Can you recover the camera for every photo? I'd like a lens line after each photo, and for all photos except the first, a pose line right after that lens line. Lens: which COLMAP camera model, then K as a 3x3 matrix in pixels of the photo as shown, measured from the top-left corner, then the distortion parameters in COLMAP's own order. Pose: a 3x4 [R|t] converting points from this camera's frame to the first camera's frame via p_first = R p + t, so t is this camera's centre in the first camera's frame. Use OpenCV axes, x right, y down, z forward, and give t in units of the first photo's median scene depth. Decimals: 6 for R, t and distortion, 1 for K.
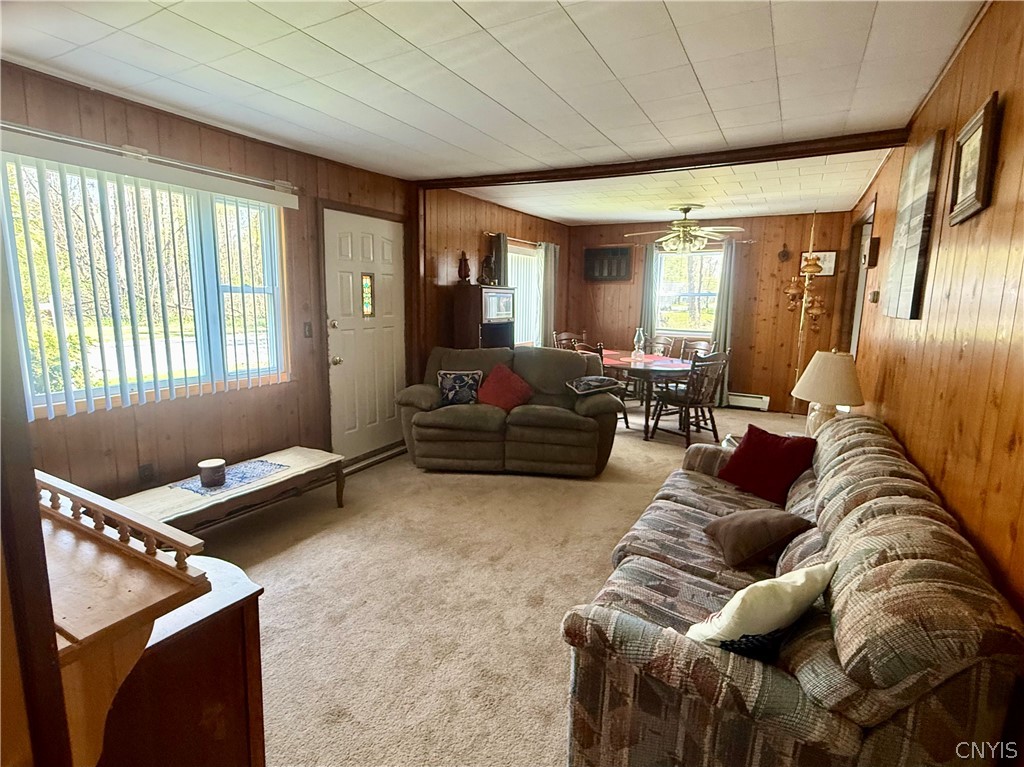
lens RADIAL K [[506.4, 0, 510.0], [0, 506.4, 377.2], [0, 0, 1]] dist [-0.000489, -0.000030]
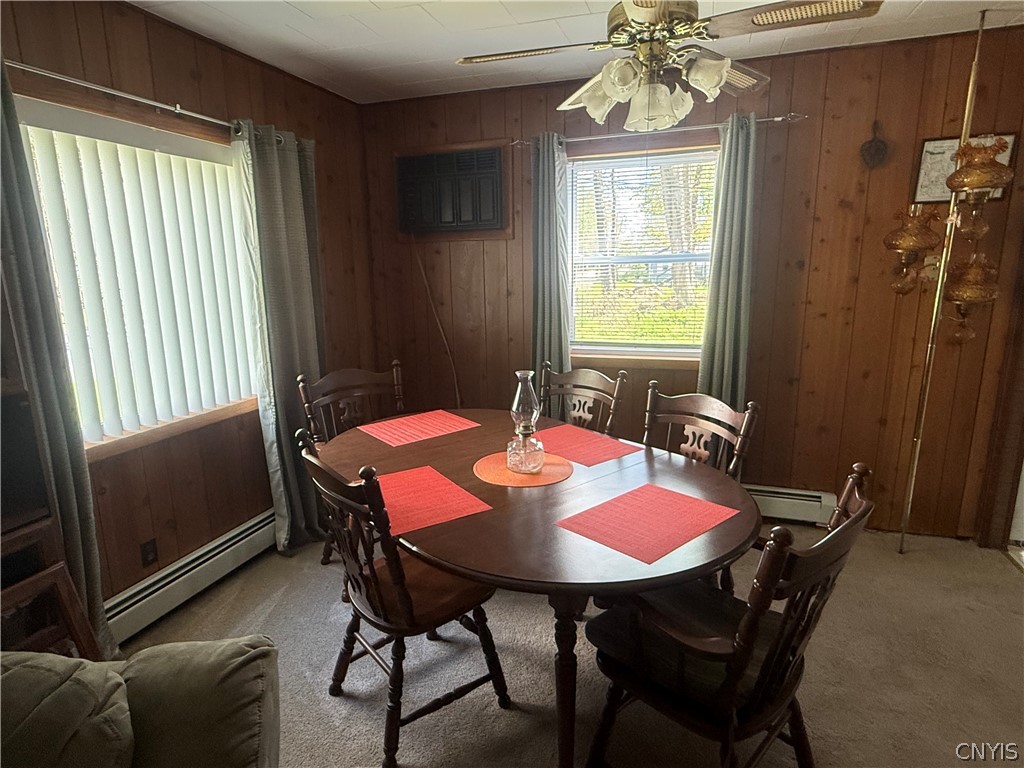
lens RADIAL K [[568.7, 0, 512.7], [0, 568.7, 387.6], [0, 0, 1]] dist [0.002741, 0.000253]
pose [[0.980884, -0.072229, 0.180692, 0.166925], [0.062825, 0.996382, 0.057241, -0.097943], [-0.184173, -0.044795, 0.981873, 0.593200]]
